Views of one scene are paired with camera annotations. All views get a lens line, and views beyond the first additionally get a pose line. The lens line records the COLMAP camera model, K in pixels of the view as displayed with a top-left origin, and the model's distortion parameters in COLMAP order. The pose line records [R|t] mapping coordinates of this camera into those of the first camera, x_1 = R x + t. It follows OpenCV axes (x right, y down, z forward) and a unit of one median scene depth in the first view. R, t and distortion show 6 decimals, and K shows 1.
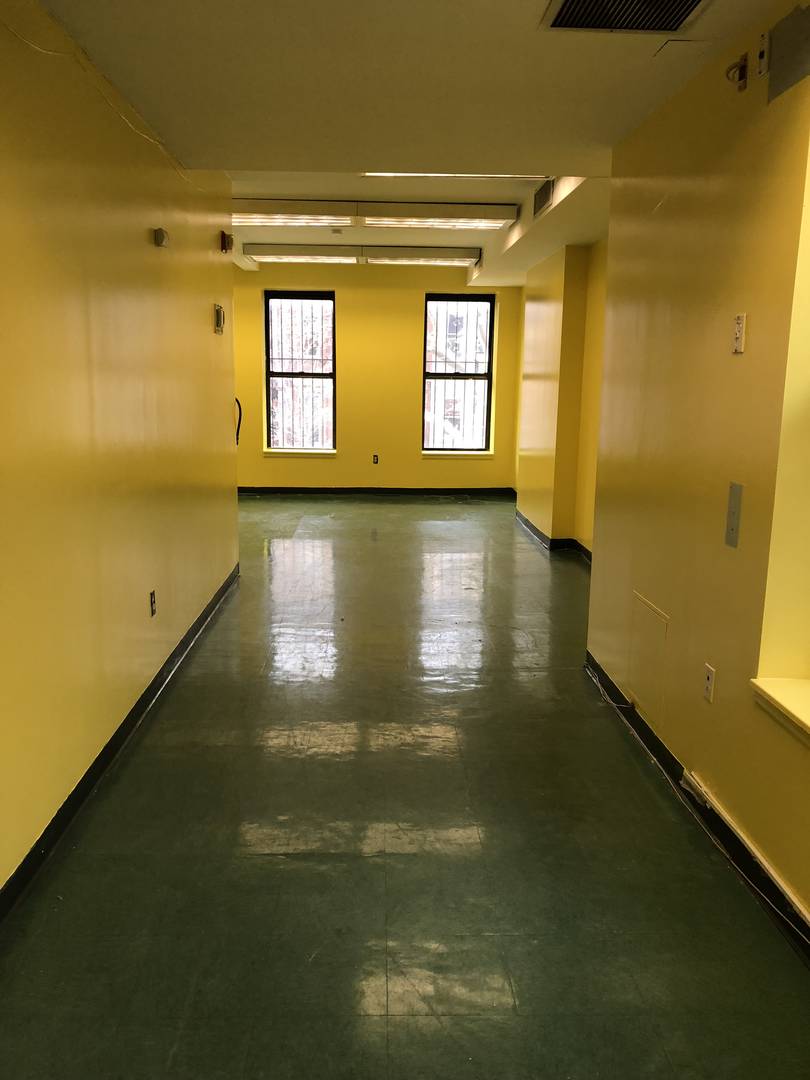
lens RADIAL K [[880.8, 0, 405.0], [0, 880.8, 540.0], [0, 0, 1]] dist [0.015983, 0.004063]
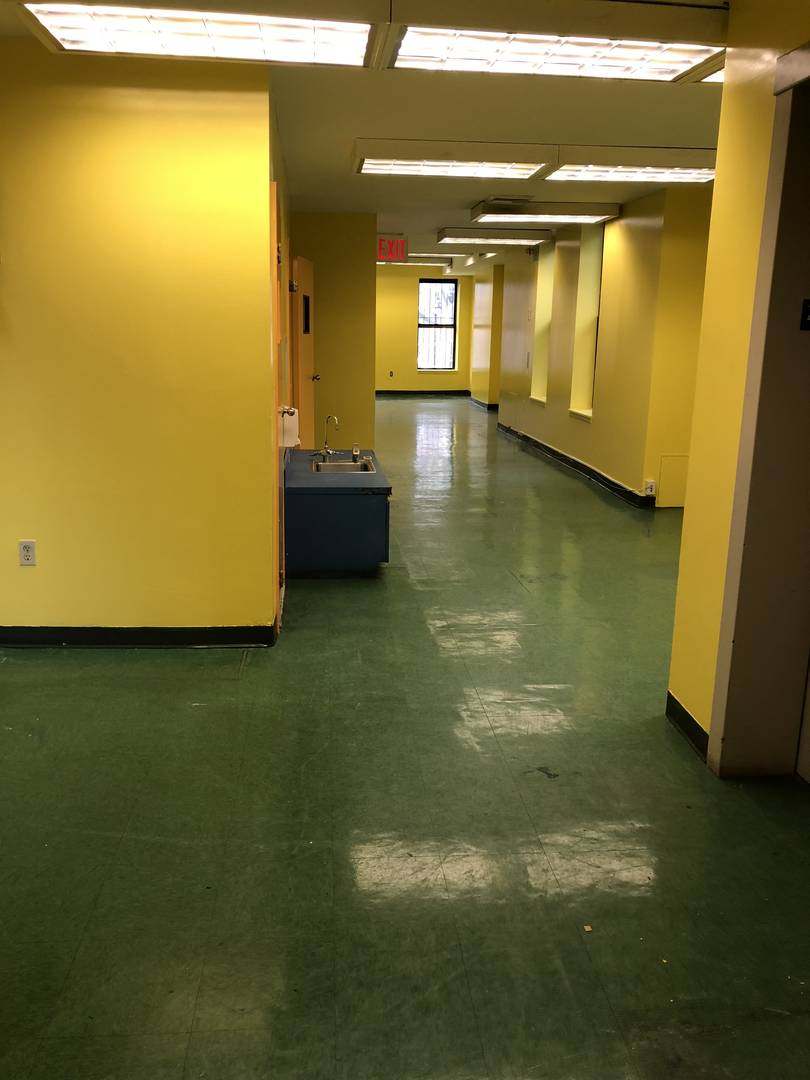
lens RADIAL K [[879.7, 0, 405.0], [0, 879.7, 540.0], [0, 0, 1]] dist [0.200545, -0.278015]
pose [[0.997946, -0.016918, 0.061781, -0.126445], [0.013647, 0.998501, 0.052998, 0.154754], [-0.062585, -0.052046, 0.996682, -0.837091]]
